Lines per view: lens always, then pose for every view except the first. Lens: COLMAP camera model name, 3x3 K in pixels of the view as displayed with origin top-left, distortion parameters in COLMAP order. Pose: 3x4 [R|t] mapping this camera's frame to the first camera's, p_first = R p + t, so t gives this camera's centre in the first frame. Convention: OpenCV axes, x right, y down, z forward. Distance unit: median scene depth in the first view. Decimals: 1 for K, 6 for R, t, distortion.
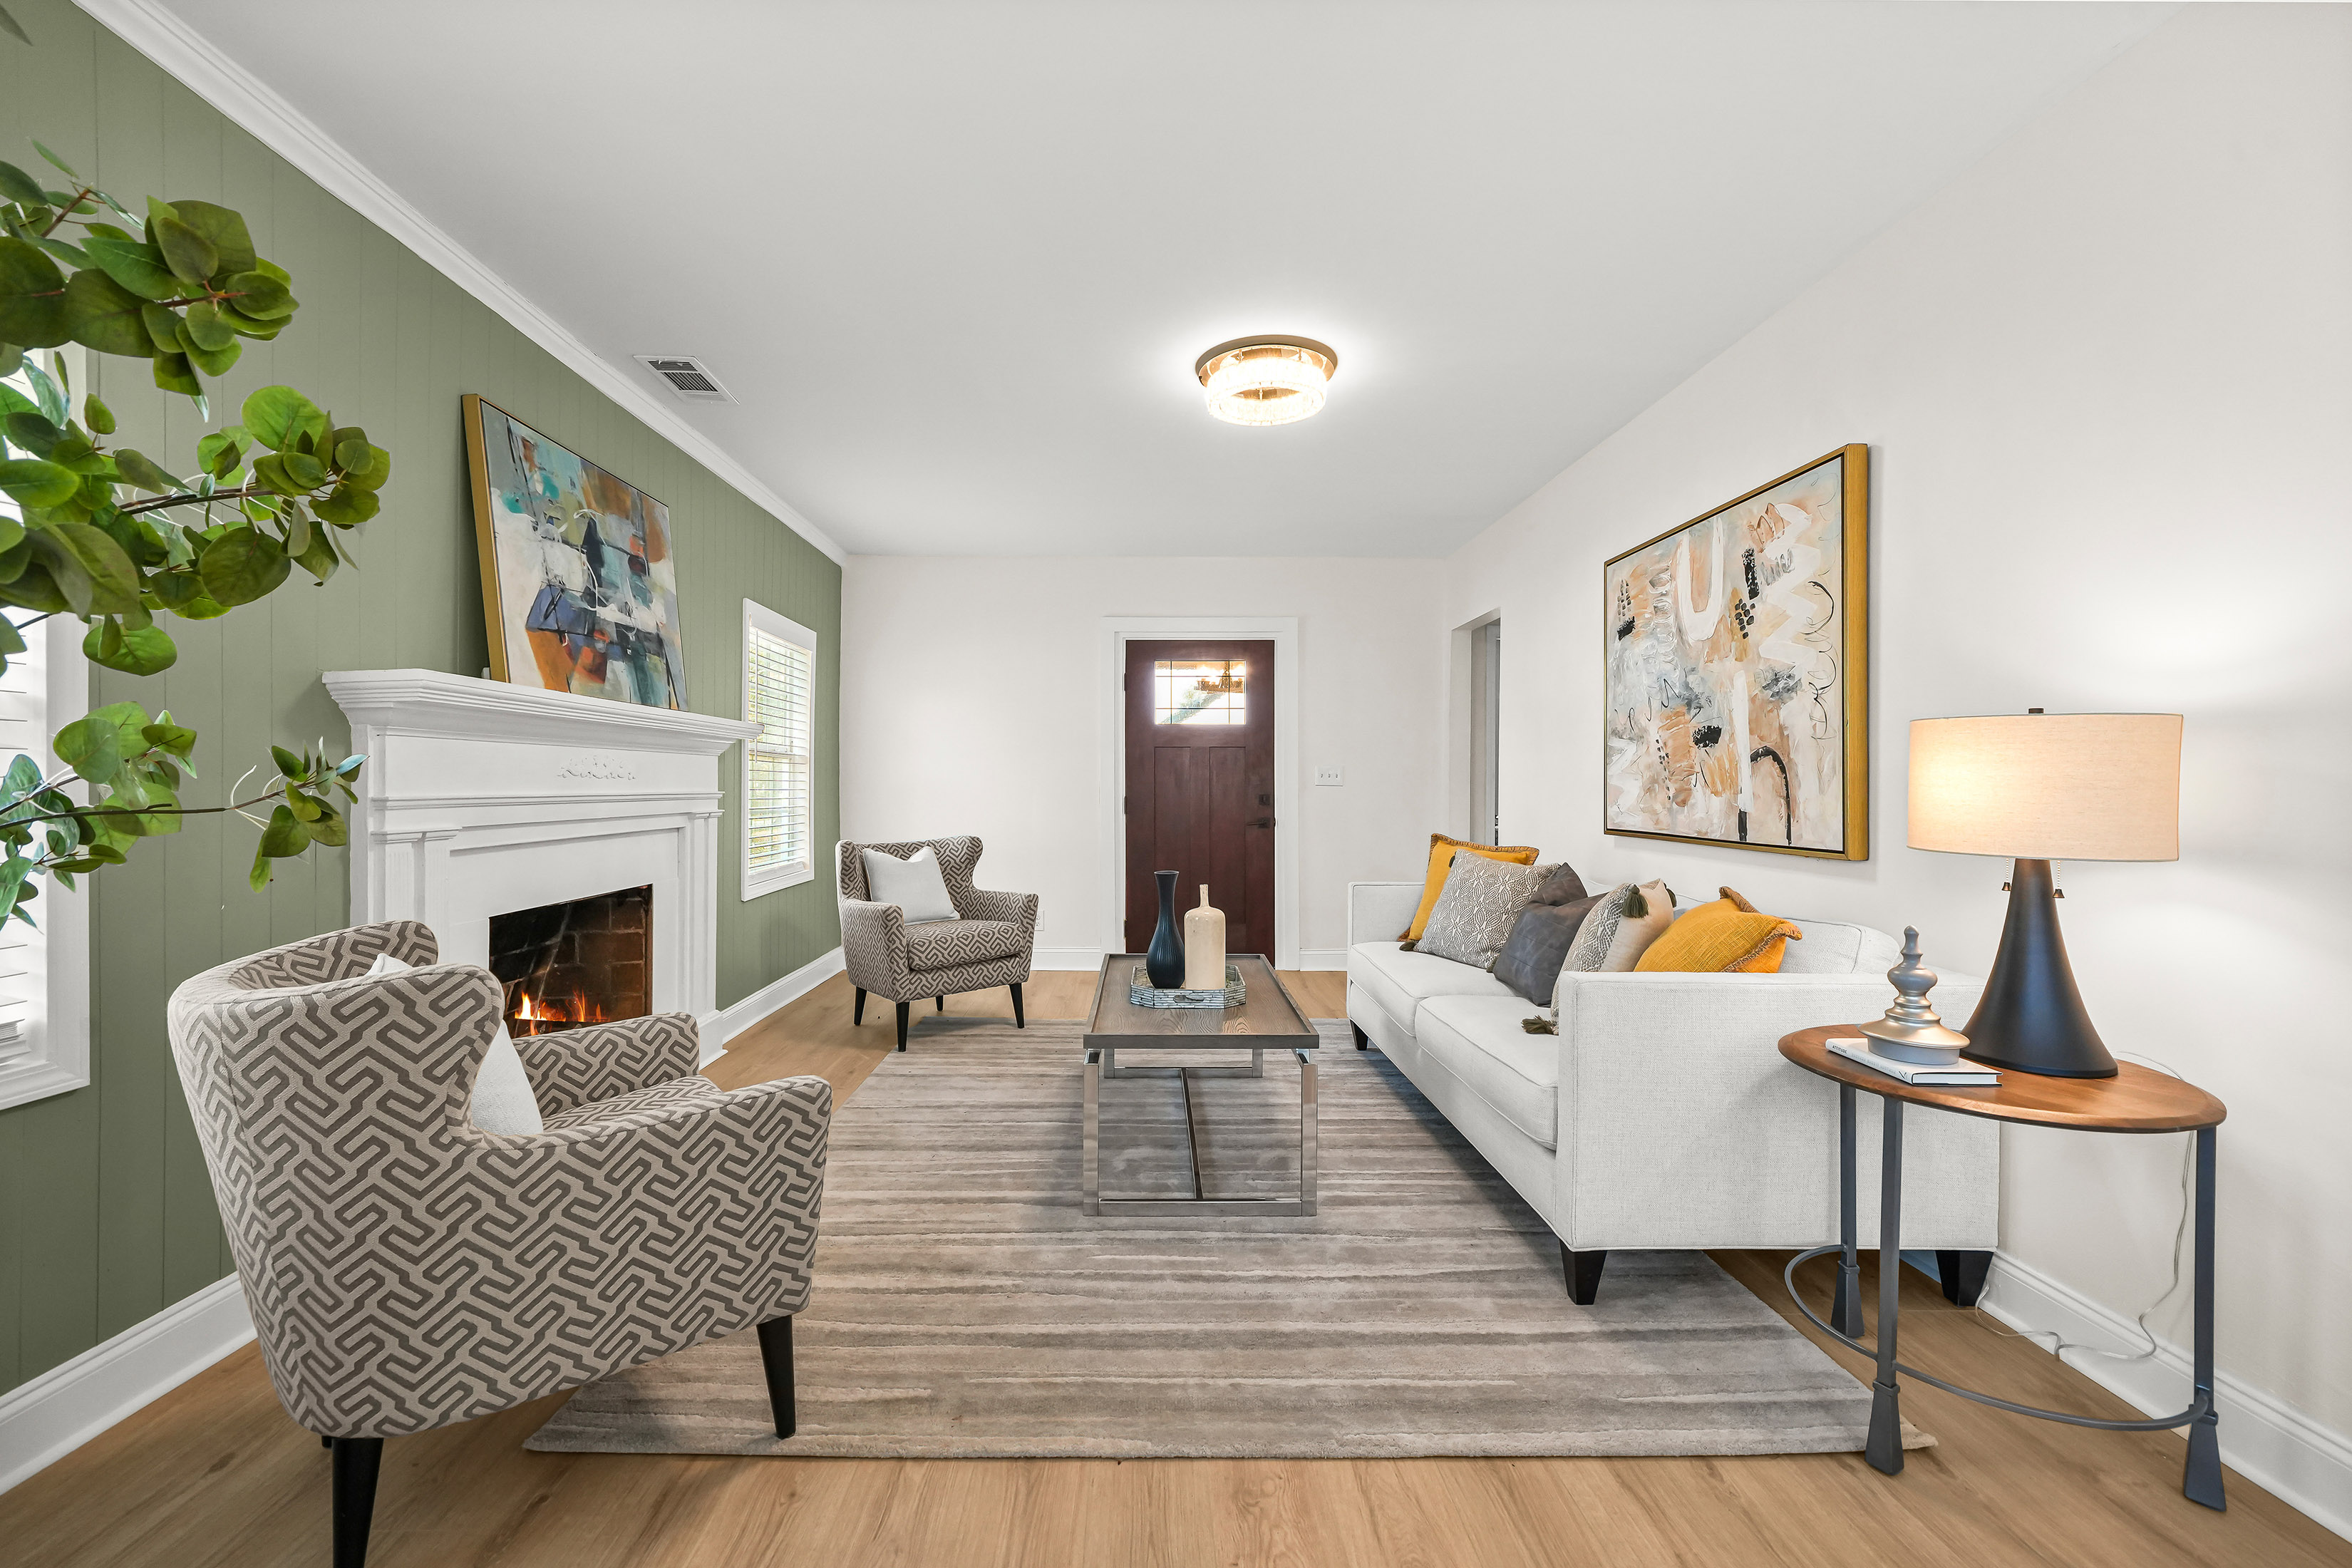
lens RADIAL K [[952.1, 0, 1145.3], [0, 952.1, 785.8], [0, 0, 1]] dist [-0.003410, -0.000171]
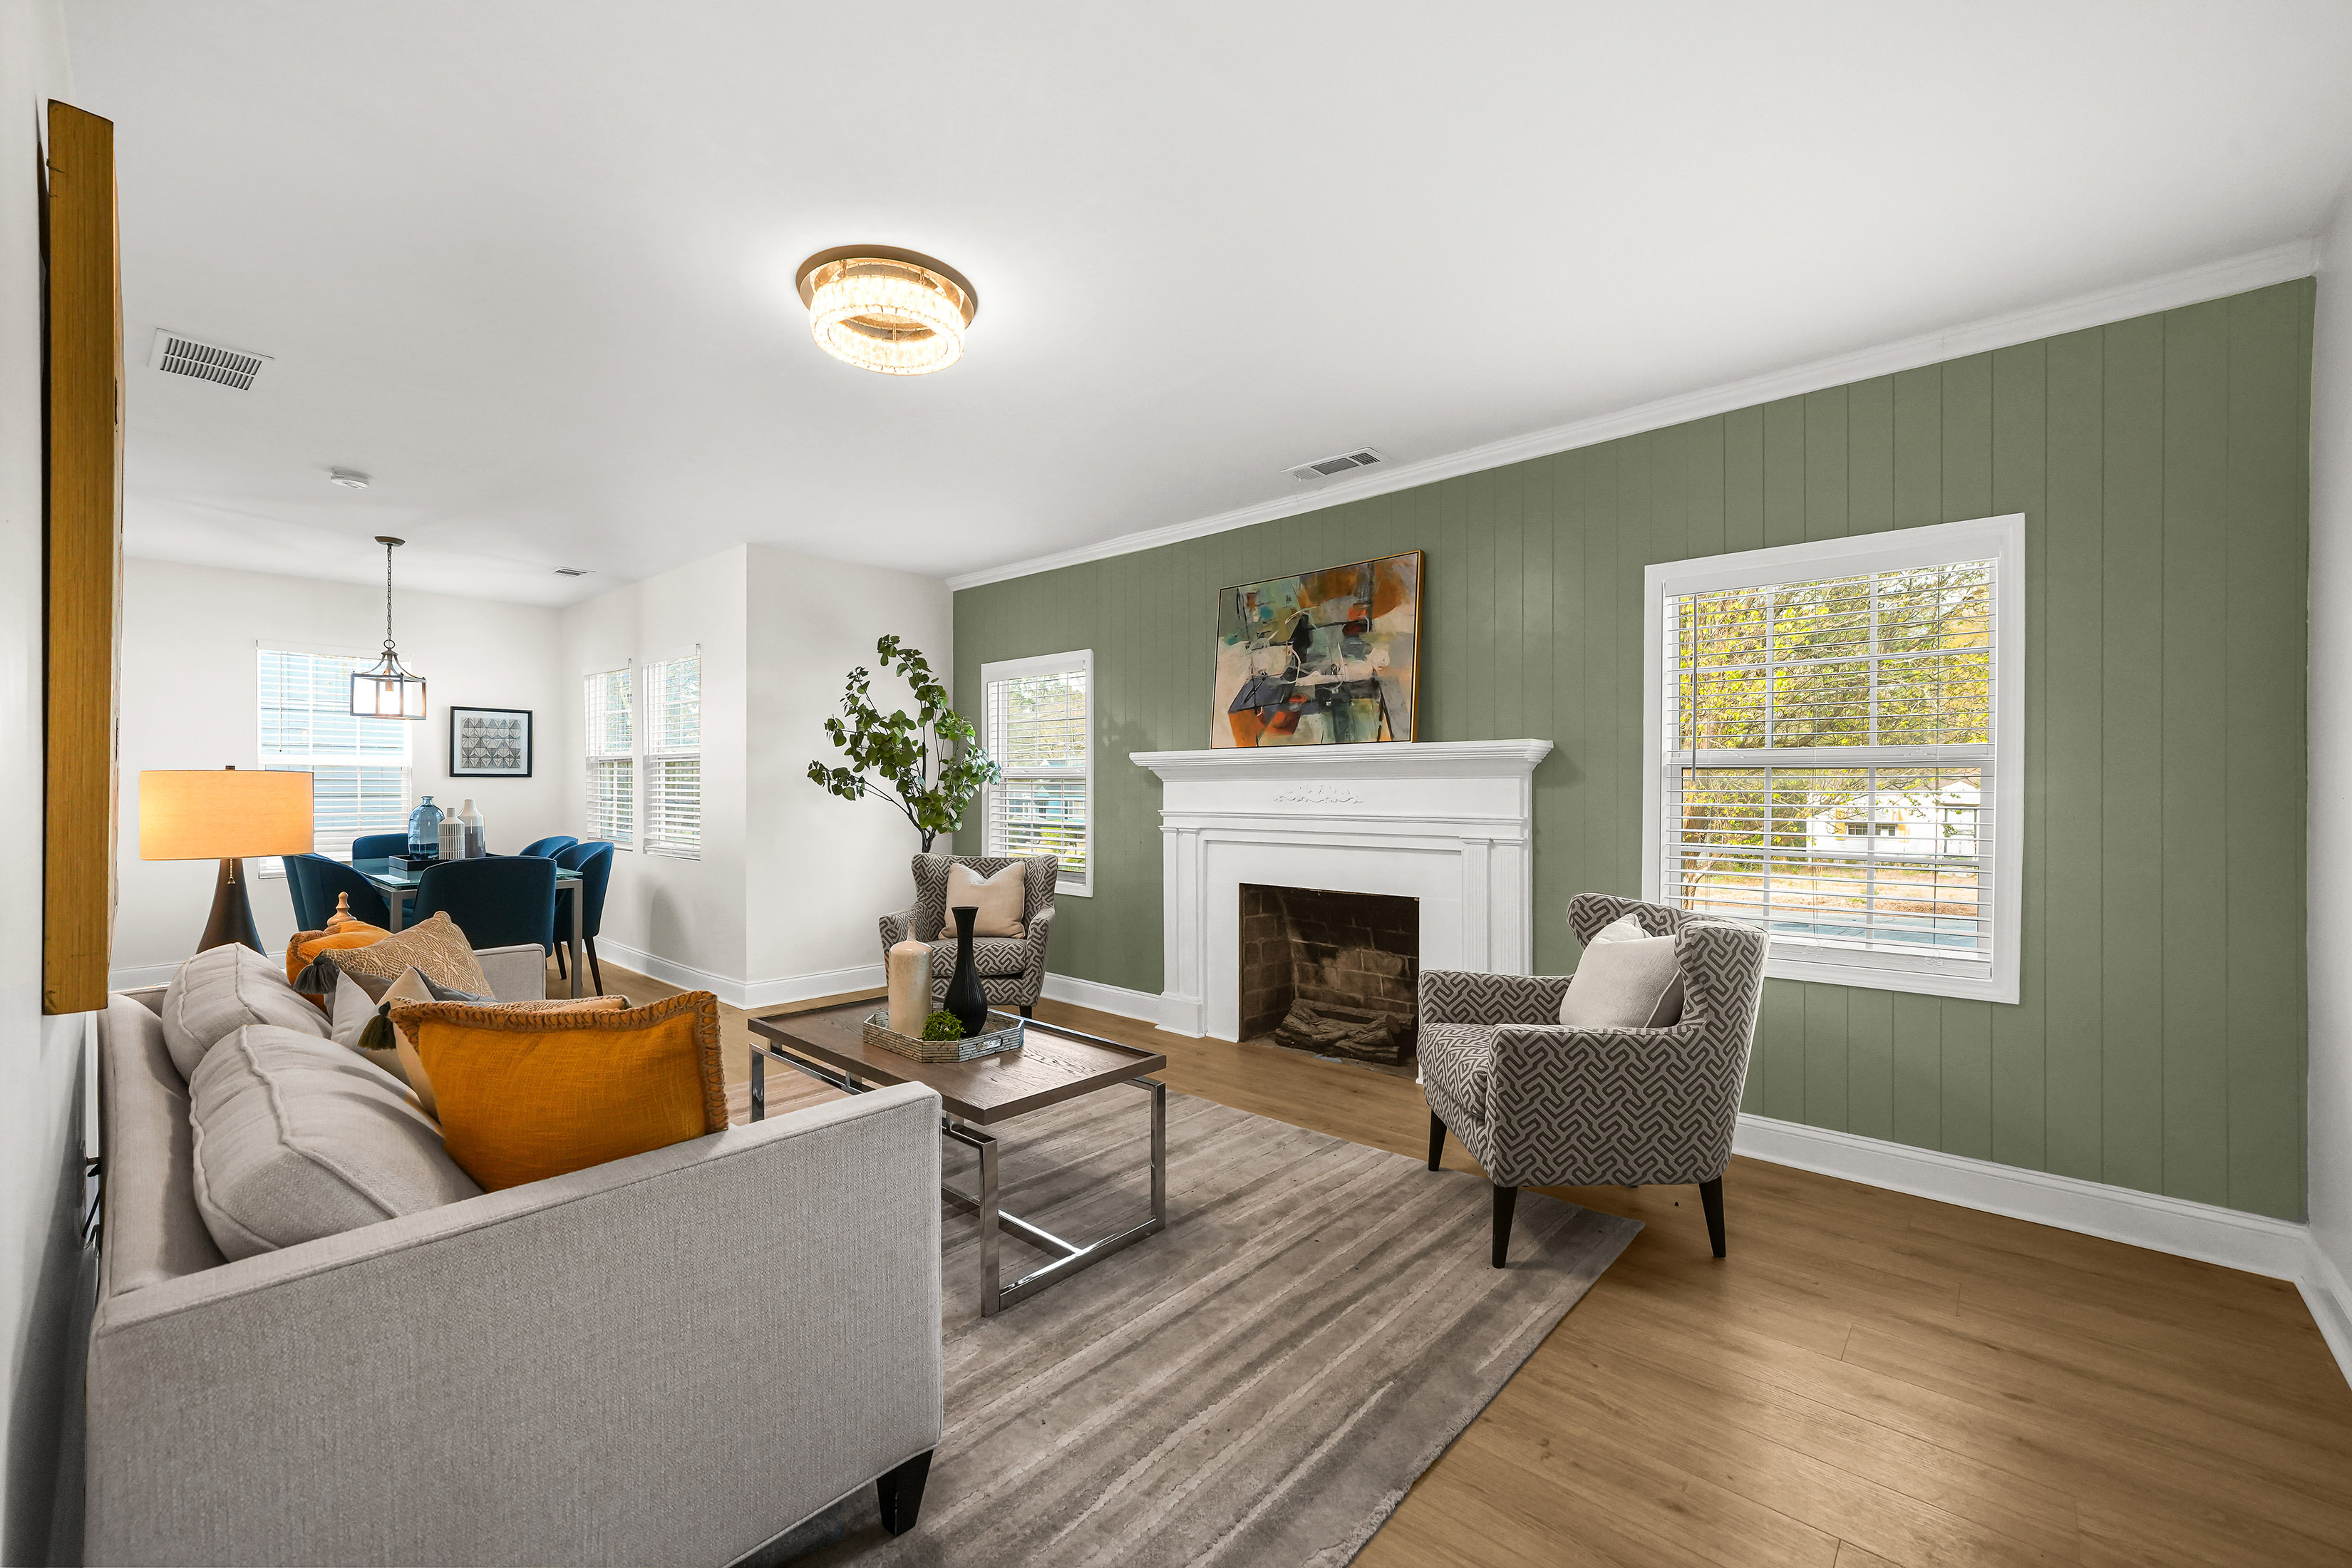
lens RADIAL K [[952.1, 0, 1145.3], [0, 952.1, 785.8], [0, 0, 1]] dist [-0.003410, -0.000171]
pose [[-0.680317, -0.005837, -0.732895, 0.584821], [-0.002667, 0.999981, -0.005488, -0.023016], [0.732913, -0.001780, -0.680320, 1.750223]]
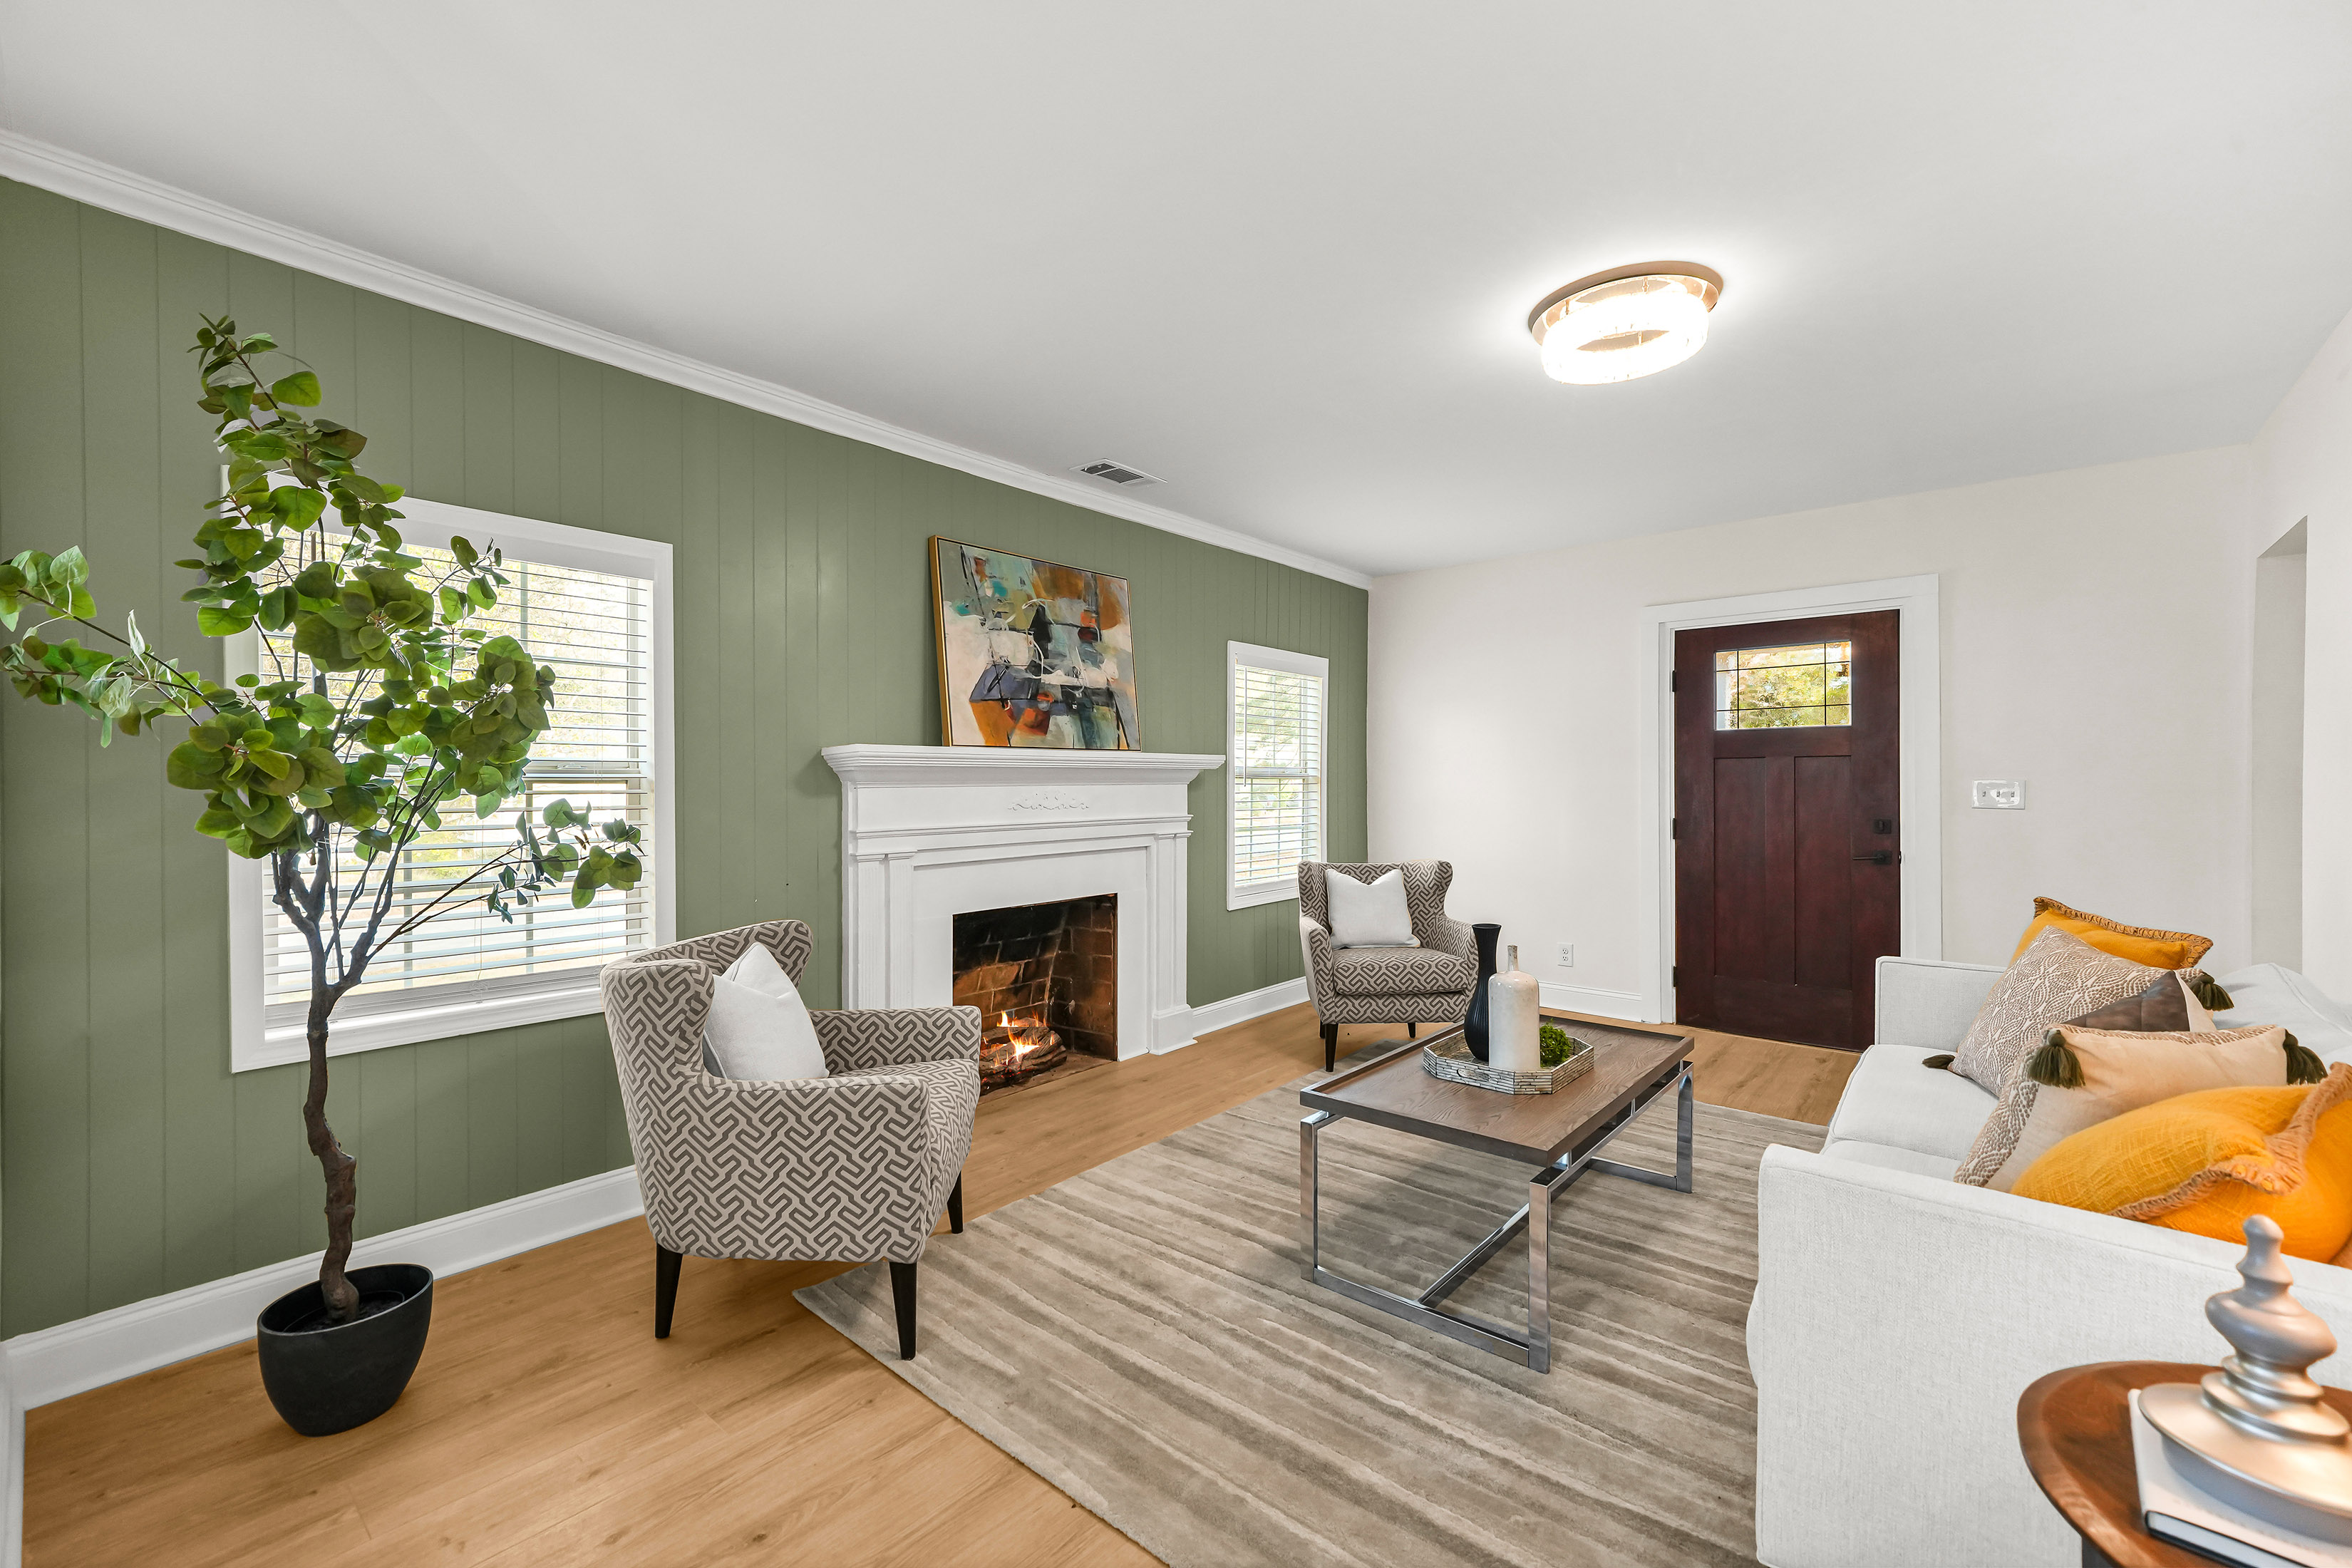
lens RADIAL K [[958.5, 0, 1170.4], [0, 958.5, 782.7], [0, 0, 1]] dist [0.000518, -0.000017]
pose [[0.754744, -0.003809, -0.656009, 0.384168], [0.004541, 0.999990, -0.000582, -0.041885], [0.656004, -0.002540, 0.754753, 0.142774]]
